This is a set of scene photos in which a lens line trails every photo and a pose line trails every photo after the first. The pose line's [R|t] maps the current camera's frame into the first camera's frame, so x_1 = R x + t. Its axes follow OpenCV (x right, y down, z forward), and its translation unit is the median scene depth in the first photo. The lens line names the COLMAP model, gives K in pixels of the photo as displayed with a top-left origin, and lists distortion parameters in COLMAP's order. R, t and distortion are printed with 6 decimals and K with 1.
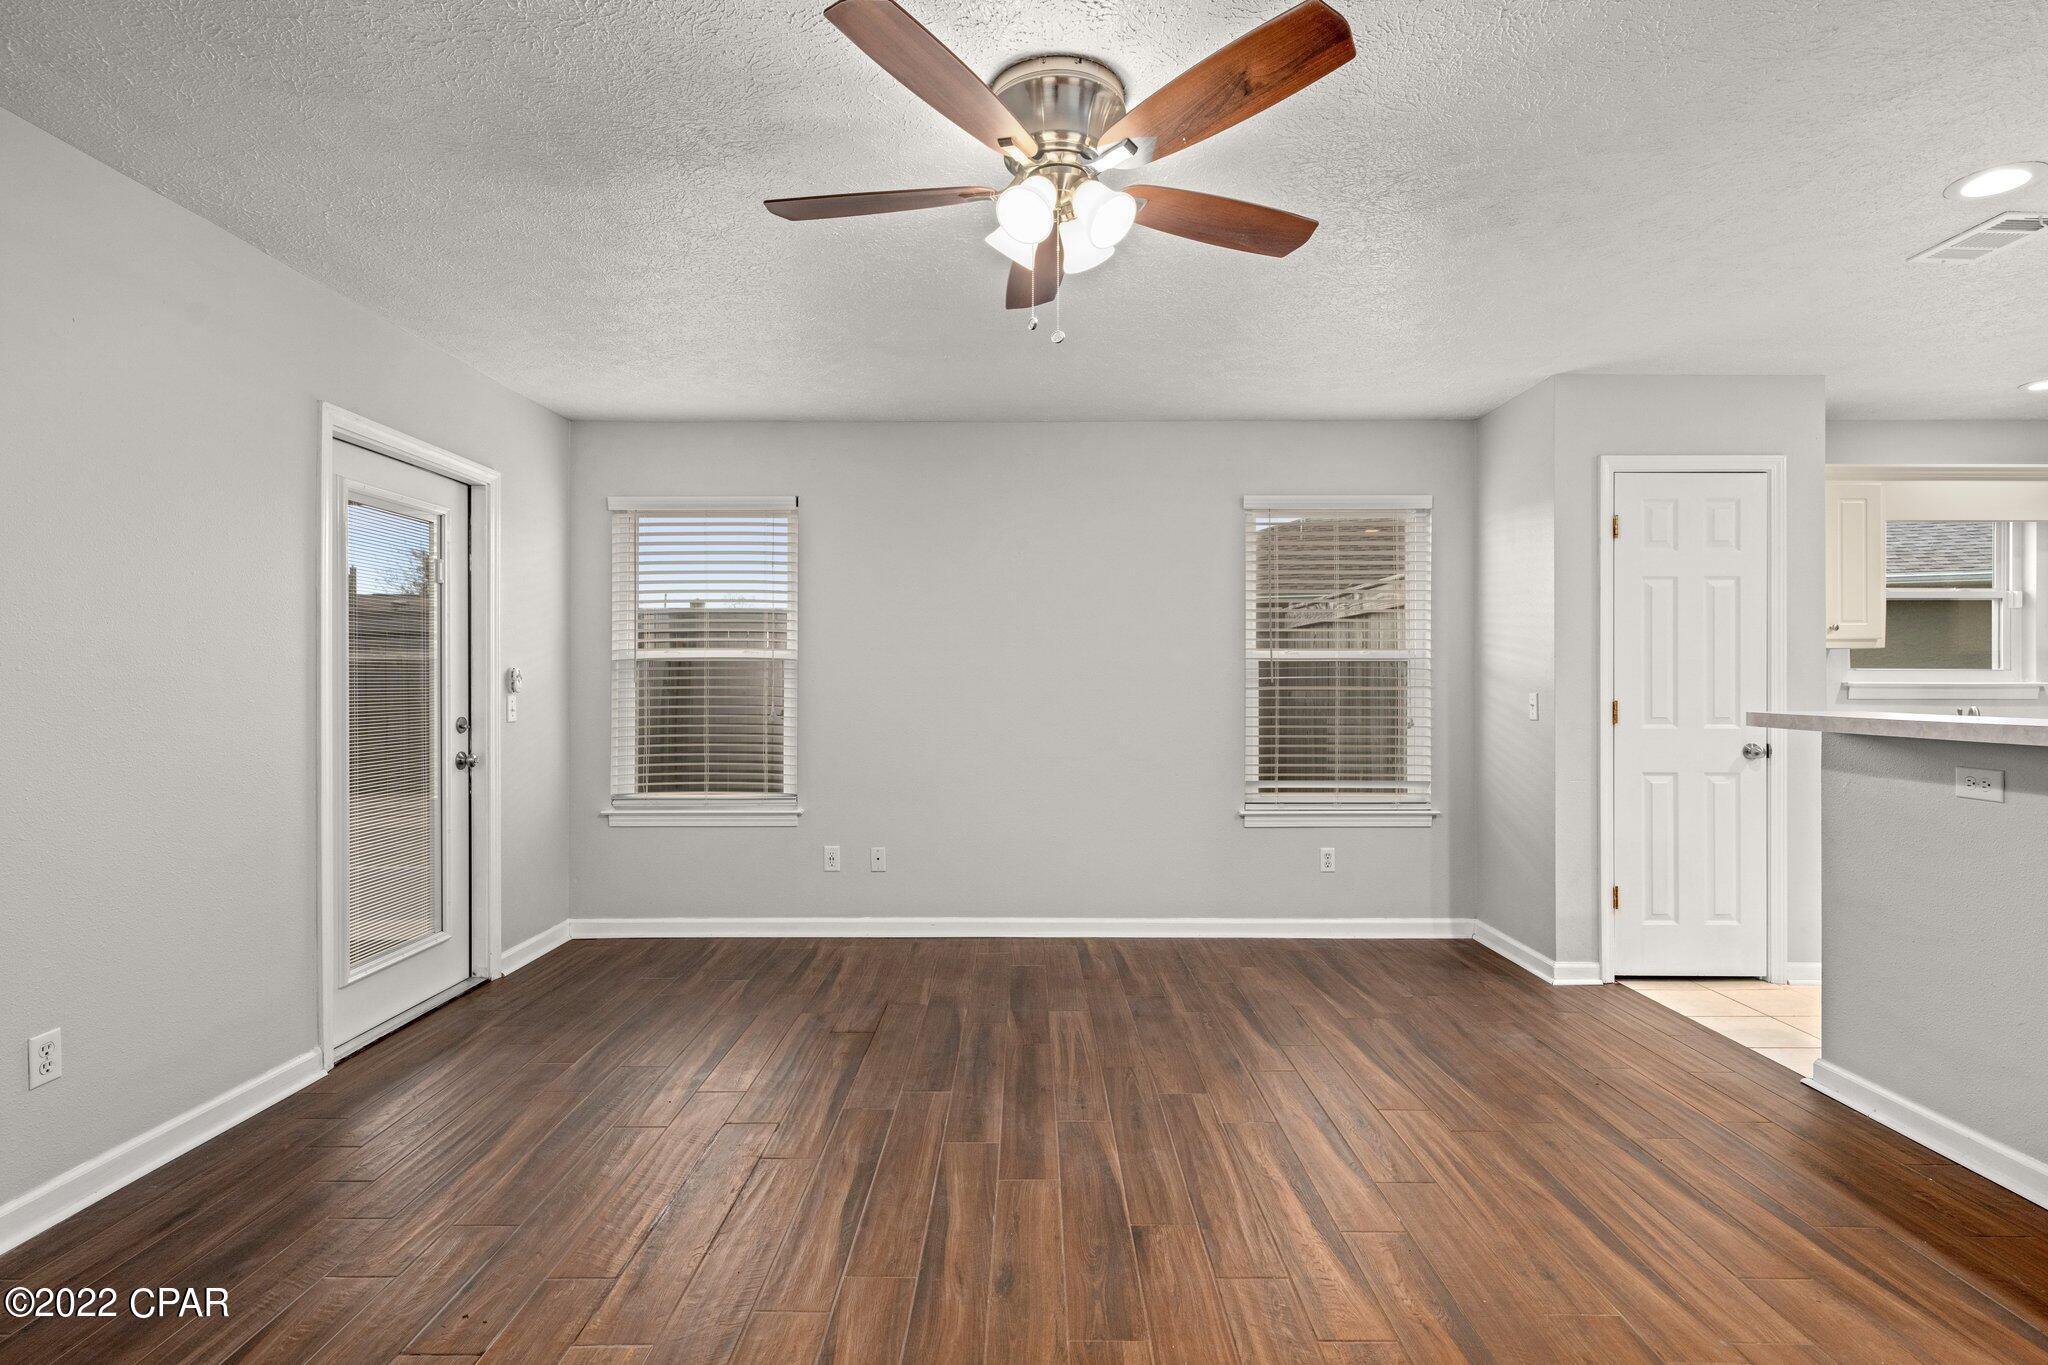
lens RADIAL K [[988.8, 0, 1024.9], [0, 988.8, 677.2], [0, 0, 1]] dist [0.001618, 0.000176]
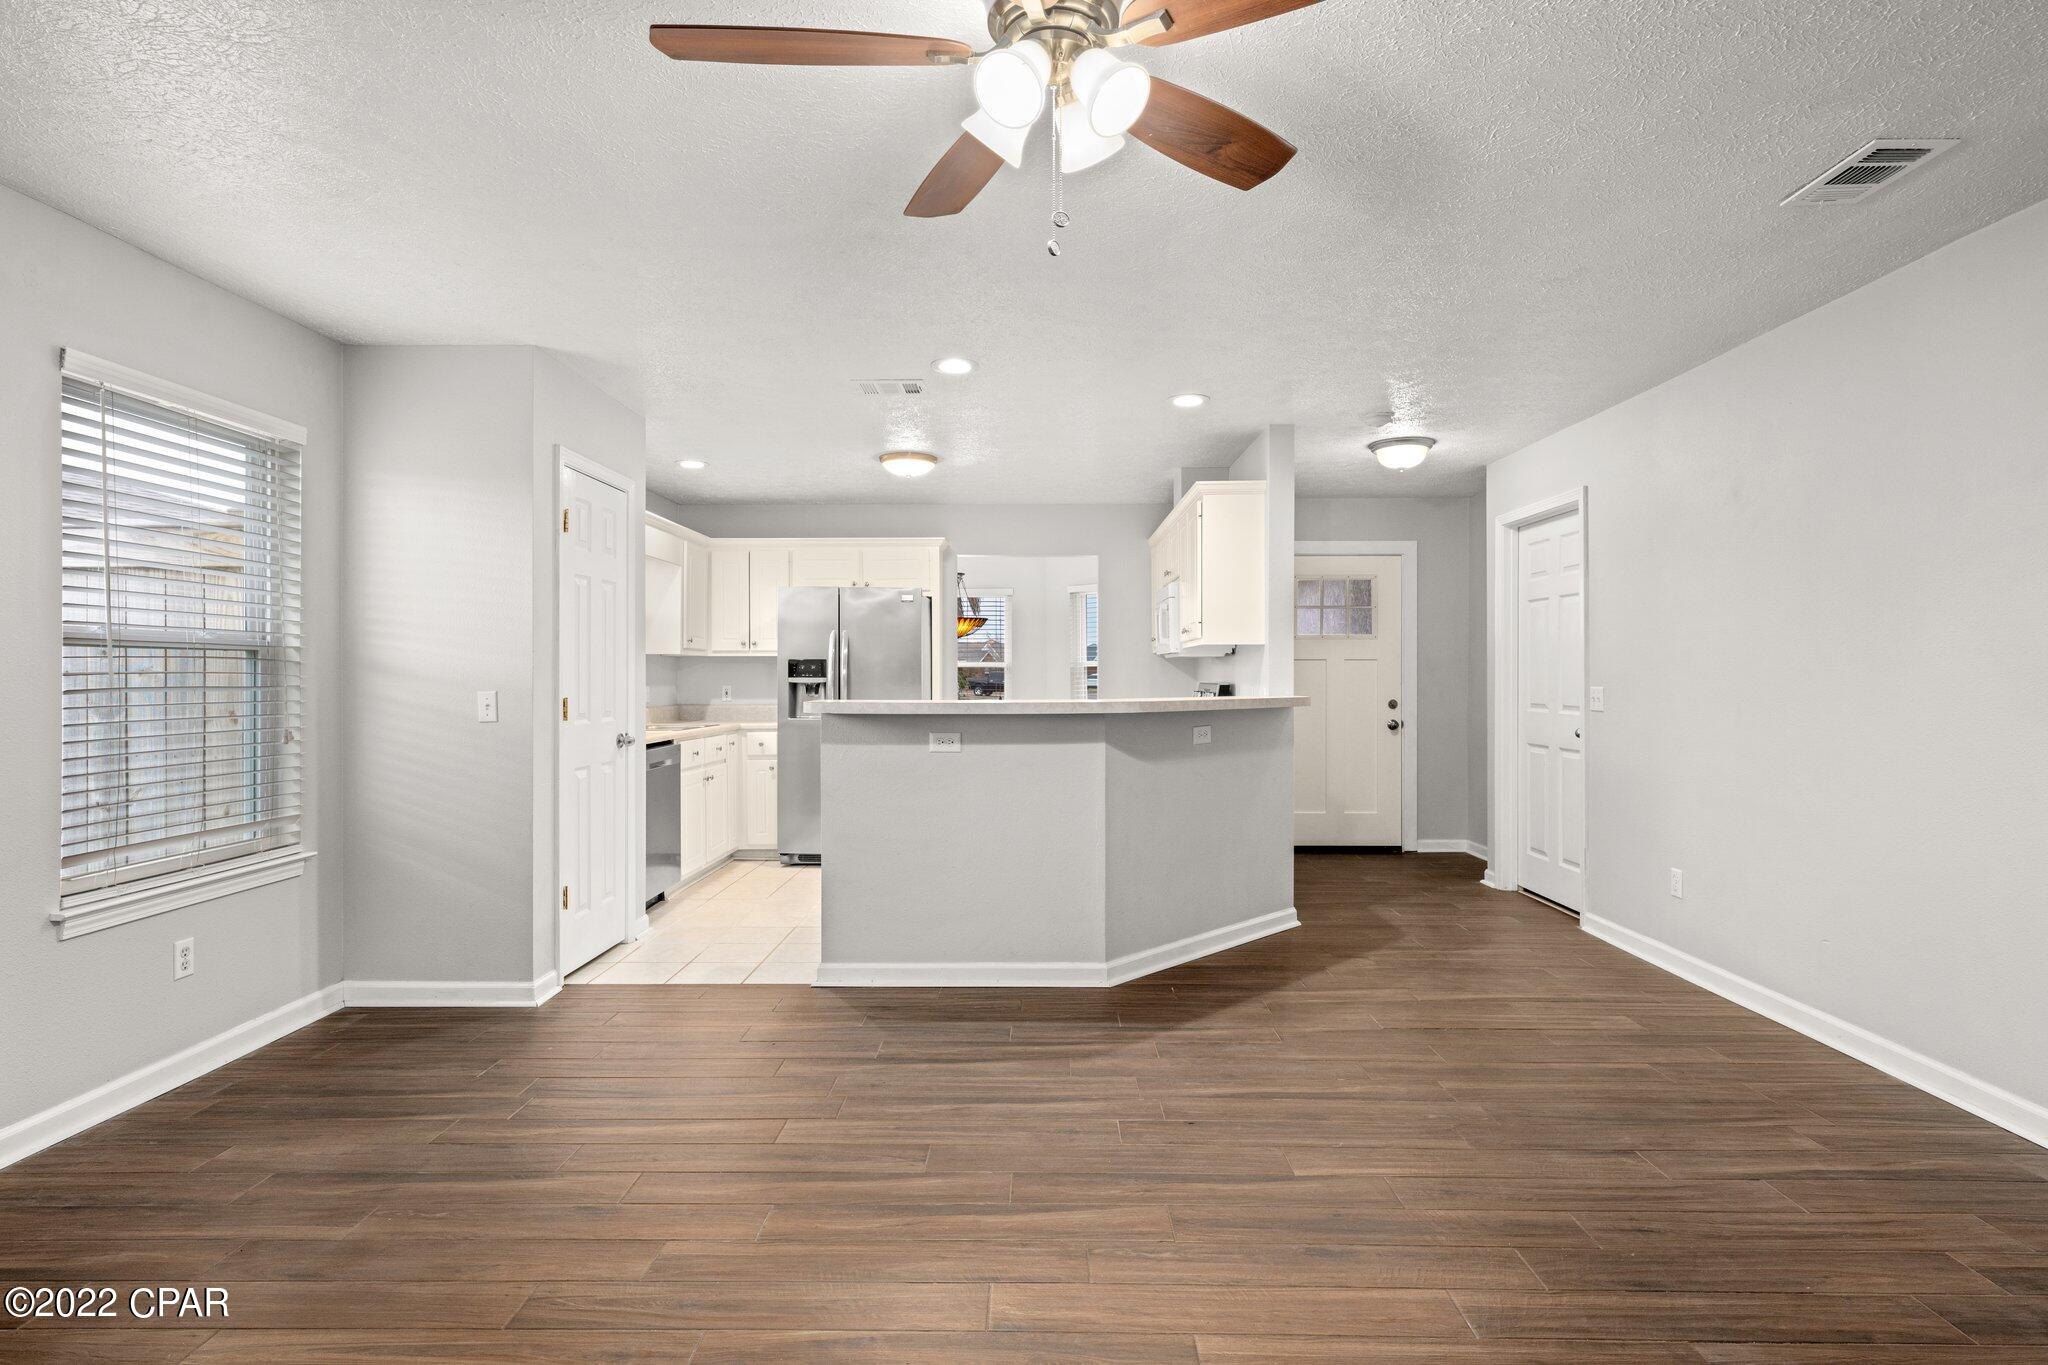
lens RADIAL K [[1027.3, 0, 1026.4], [0, 1027.3, 676.2], [0, 0, 1]] dist [0.003049, 0.000676]
pose [[0.007237, 0.000527, 0.999974, -0.423033], [-0.002301, 0.999997, -0.000510, 0.001922], [-0.999971, -0.002298, 0.007238, 0.537223]]
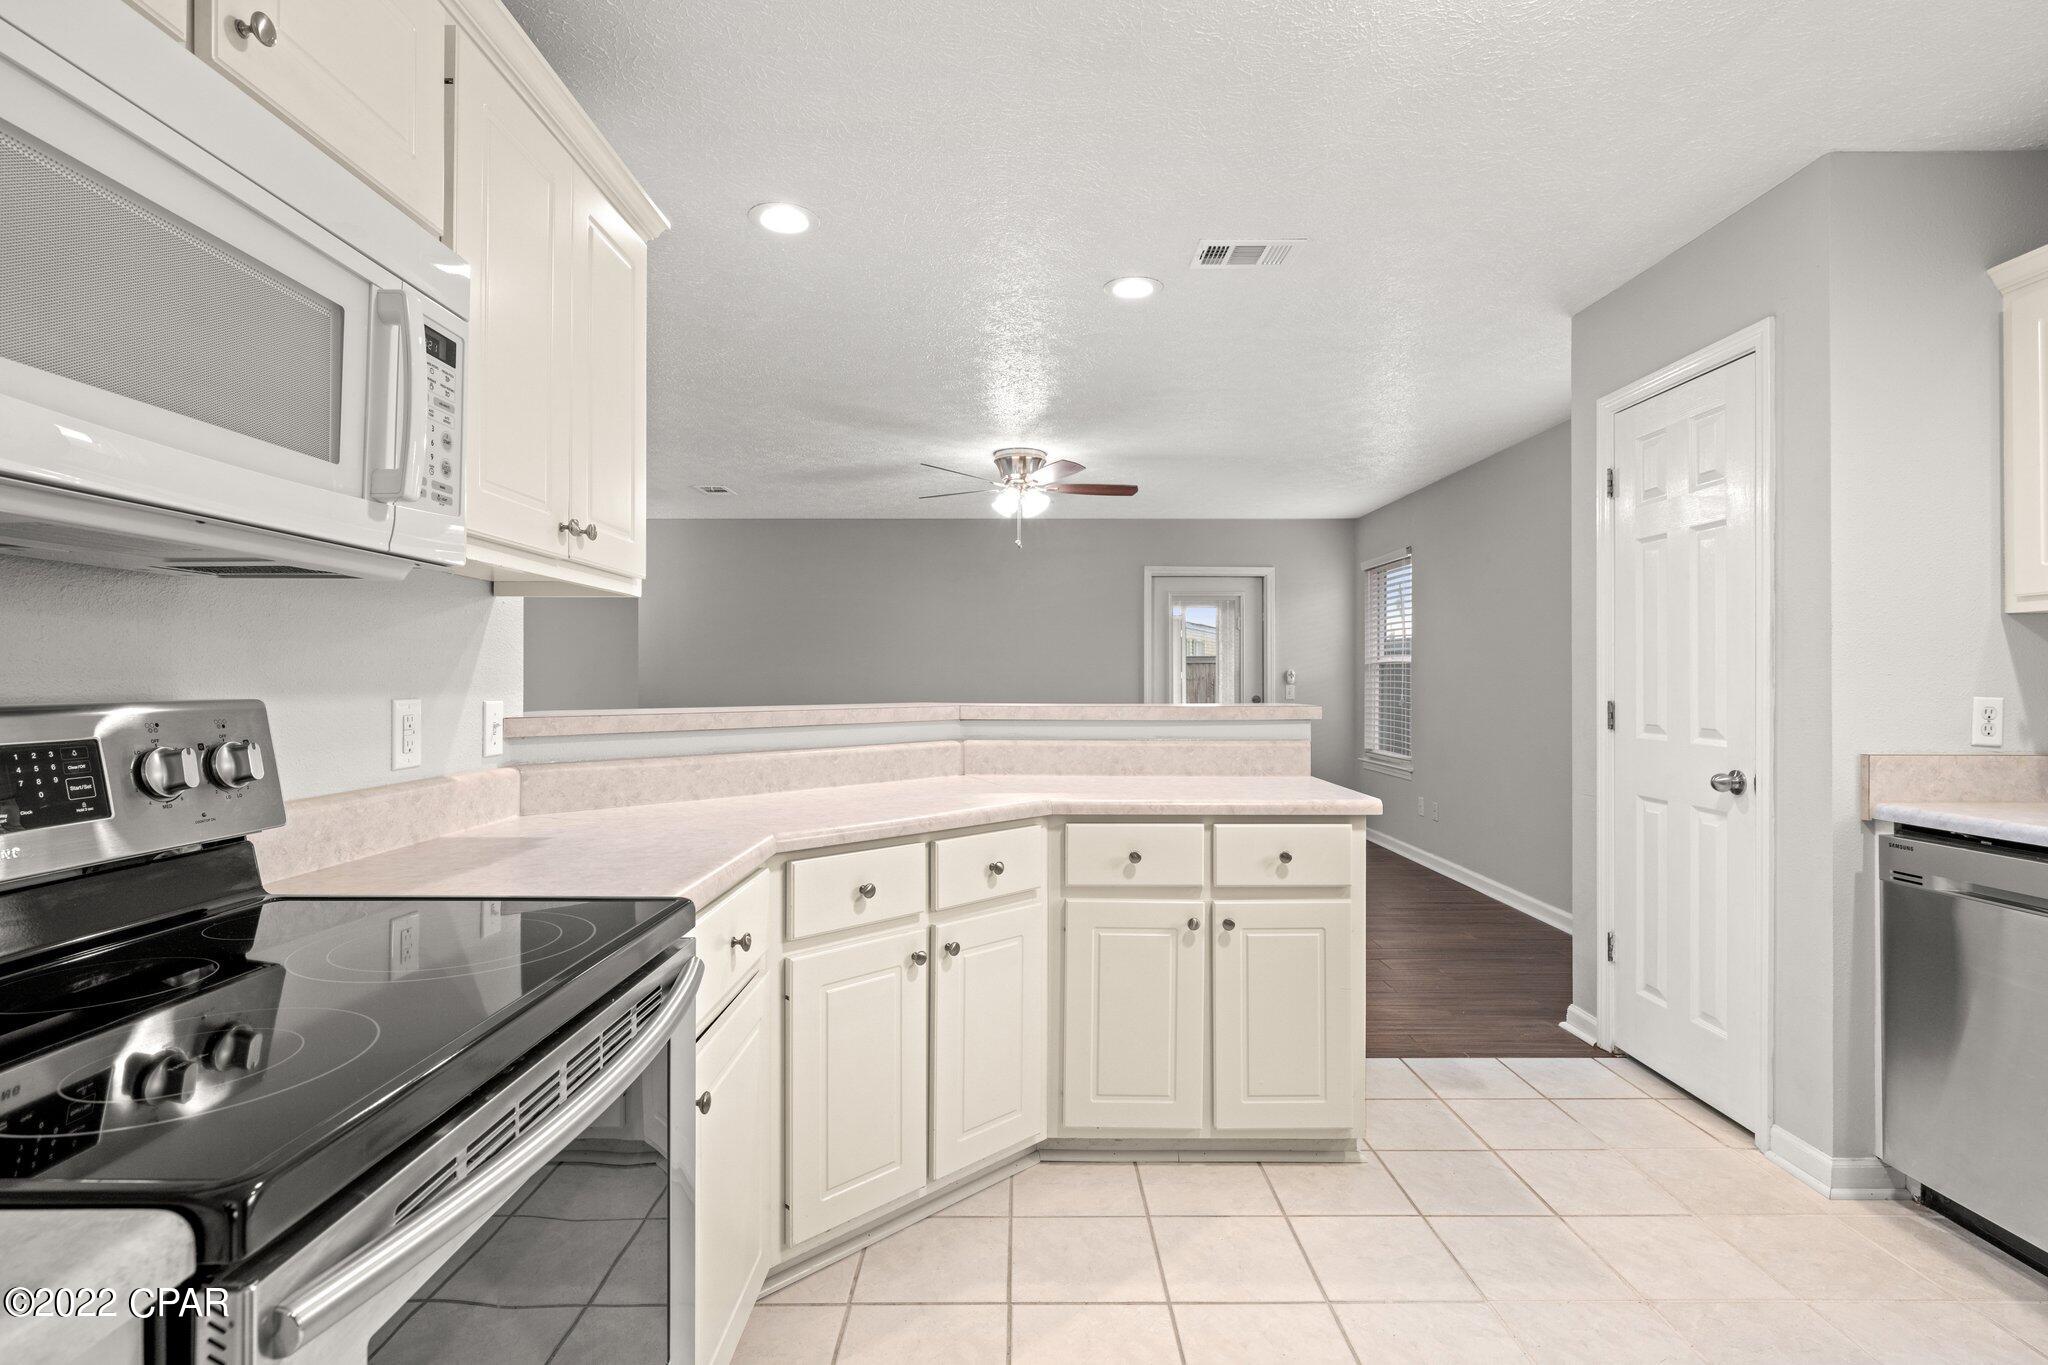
lens RADIAL K [[988.8, 0, 1024.9], [0, 988.8, 677.2], [0, 0, 1]] dist [0.001618, 0.000176]
pose [[0.008548, -0.000950, -0.999963, 1.400030], [0.004269, 0.999990, -0.000913, 0.003456], [0.999954, -0.004261, 0.008552, 0.523768]]
